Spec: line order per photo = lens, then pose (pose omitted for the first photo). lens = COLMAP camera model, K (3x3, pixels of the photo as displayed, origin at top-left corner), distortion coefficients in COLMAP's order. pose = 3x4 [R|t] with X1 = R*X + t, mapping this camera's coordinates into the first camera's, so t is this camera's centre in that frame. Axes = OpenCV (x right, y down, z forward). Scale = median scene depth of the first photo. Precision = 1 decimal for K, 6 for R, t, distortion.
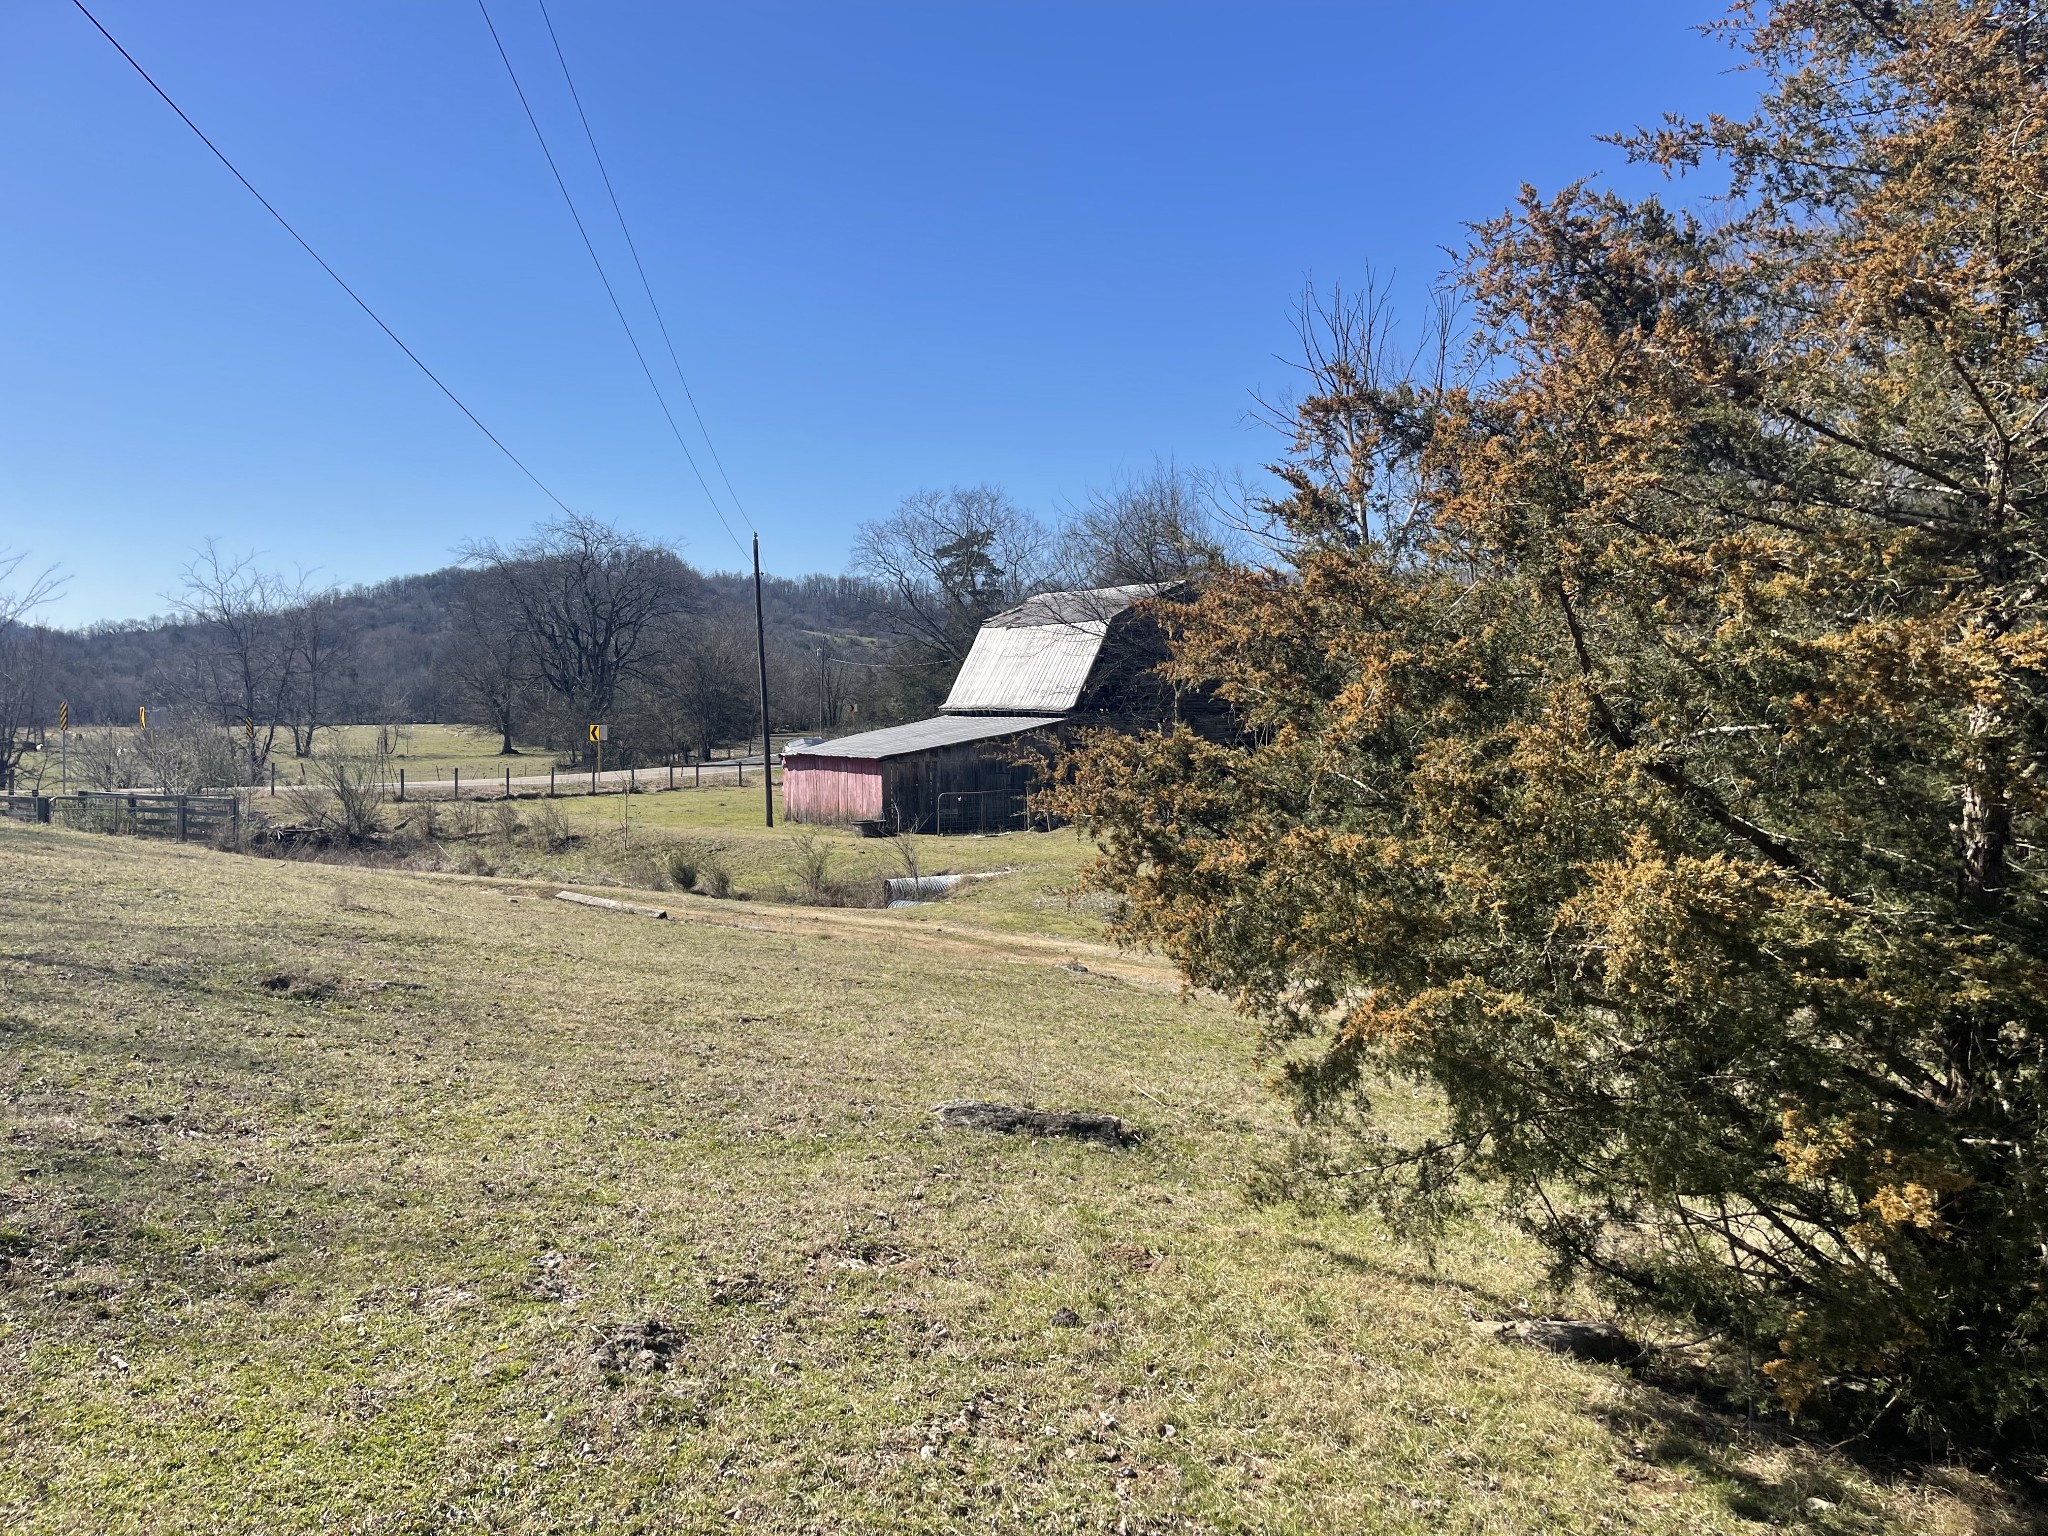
lens RADIAL K [[1448.5, 0, 1024.0], [0, 1448.5, 768.0], [0, 0, 1]] dist [-0.036408, 0.118603]
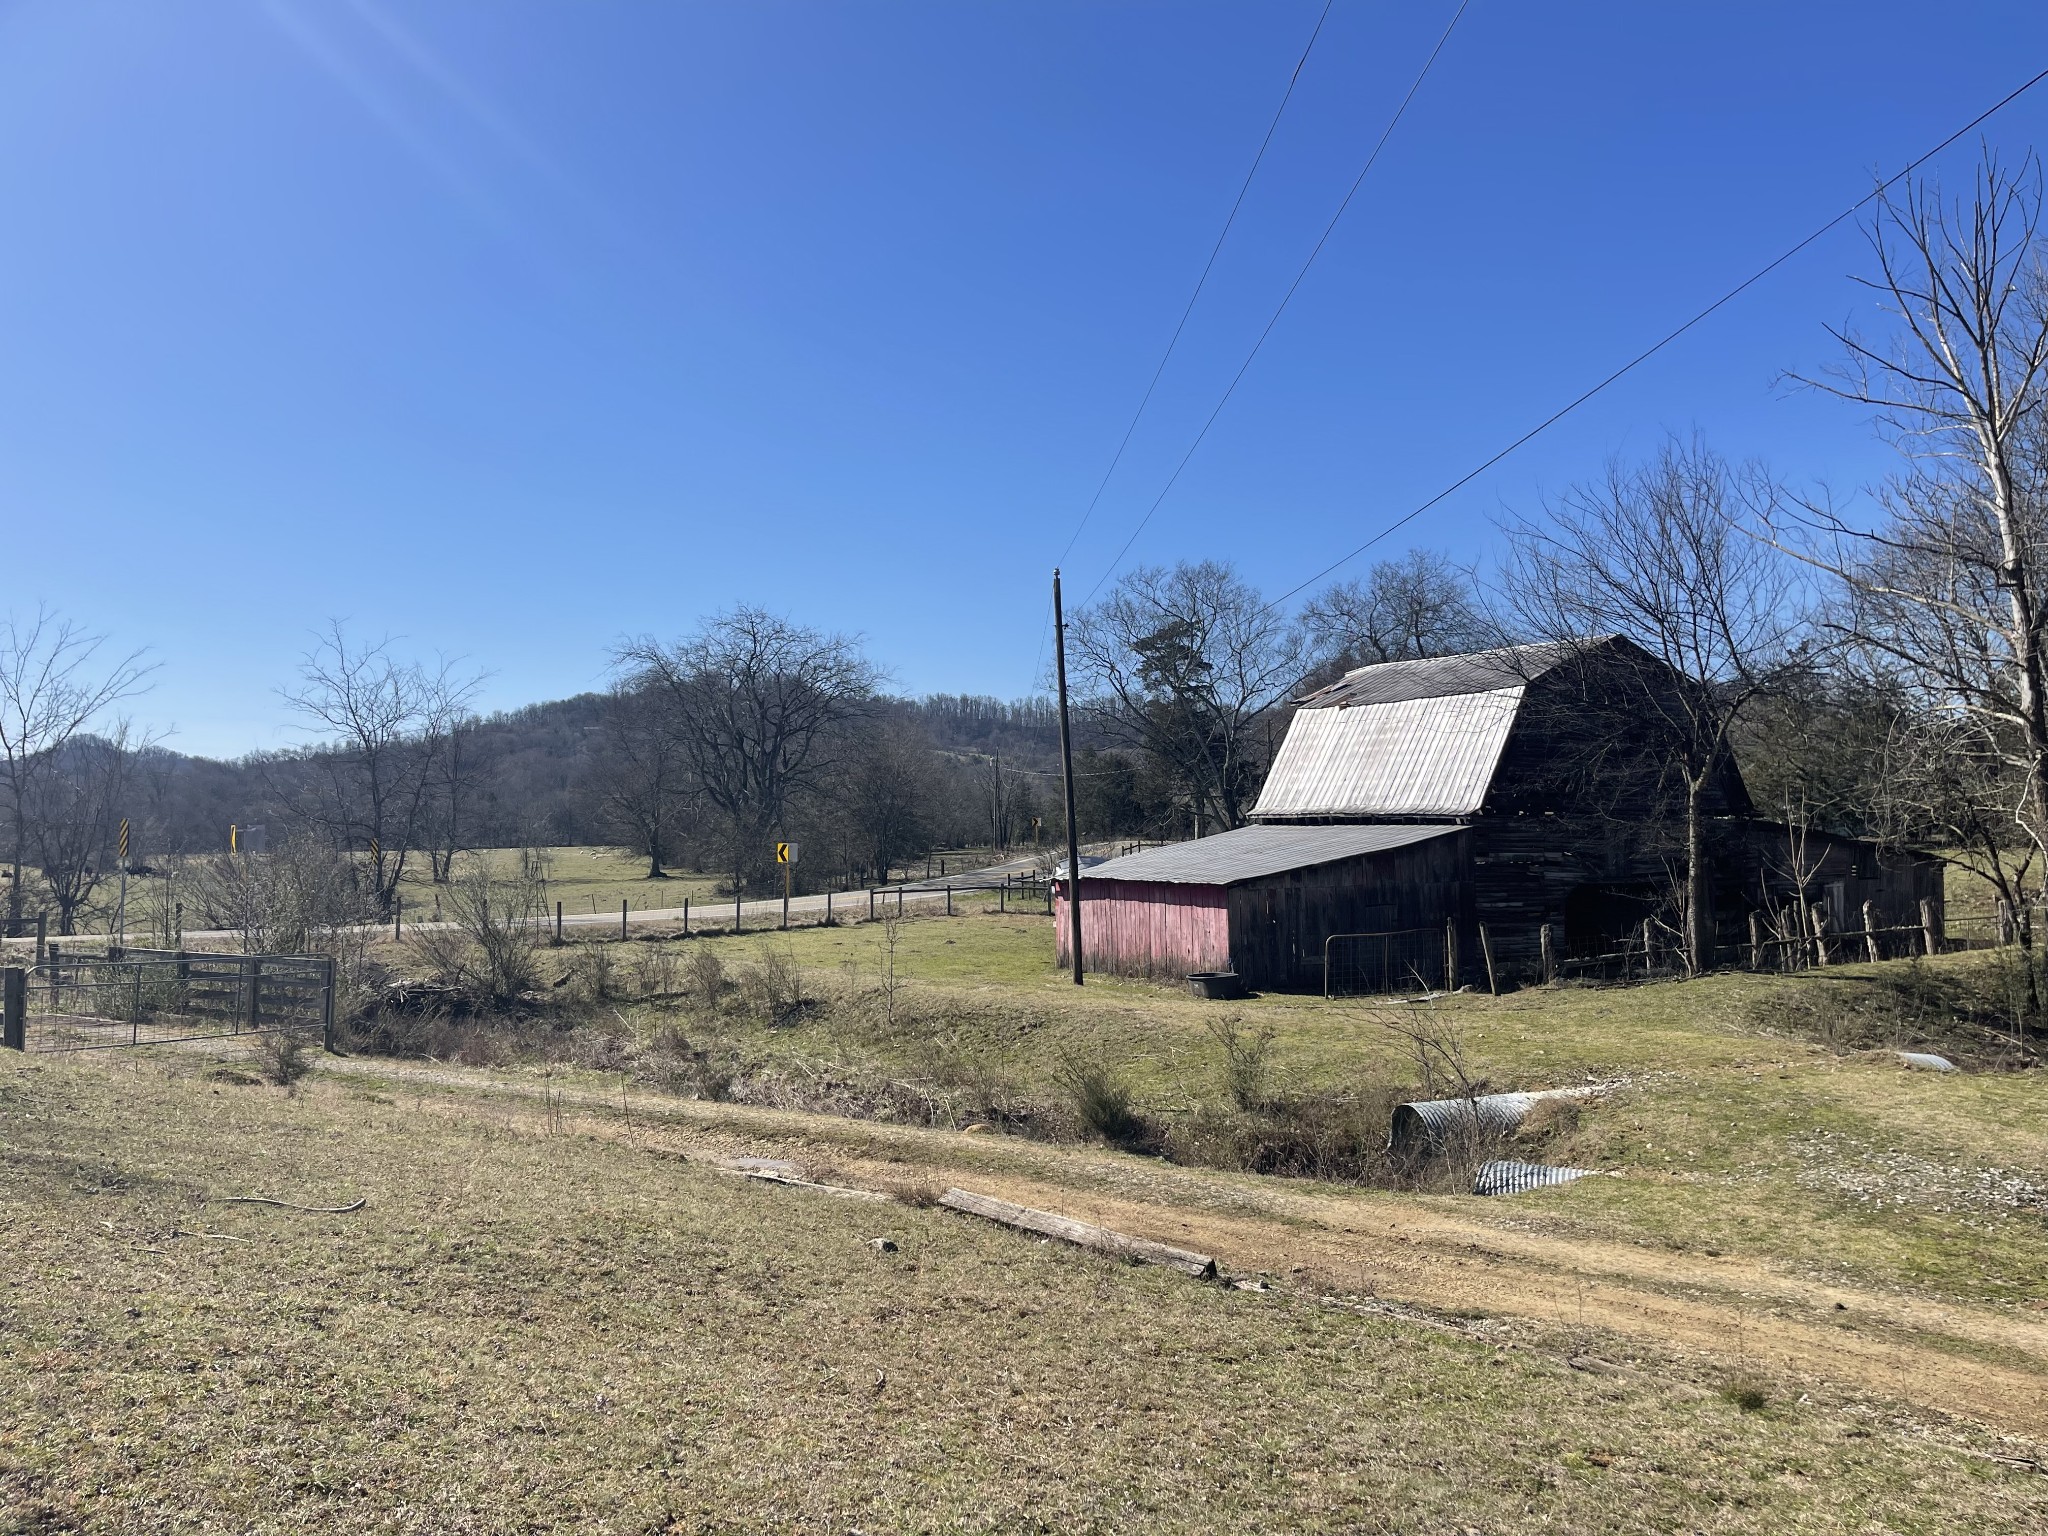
lens RADIAL K [[1467.8, 0, 1024.0], [0, 1467.8, 768.0], [0, 0, 1]] dist [0.050921, 0.000282]
pose [[0.996062, -0.014624, -0.087447, -0.098612], [0.007573, 0.996731, -0.080434, -0.004770], [0.088338, 0.079455, 0.992917, 0.201554]]
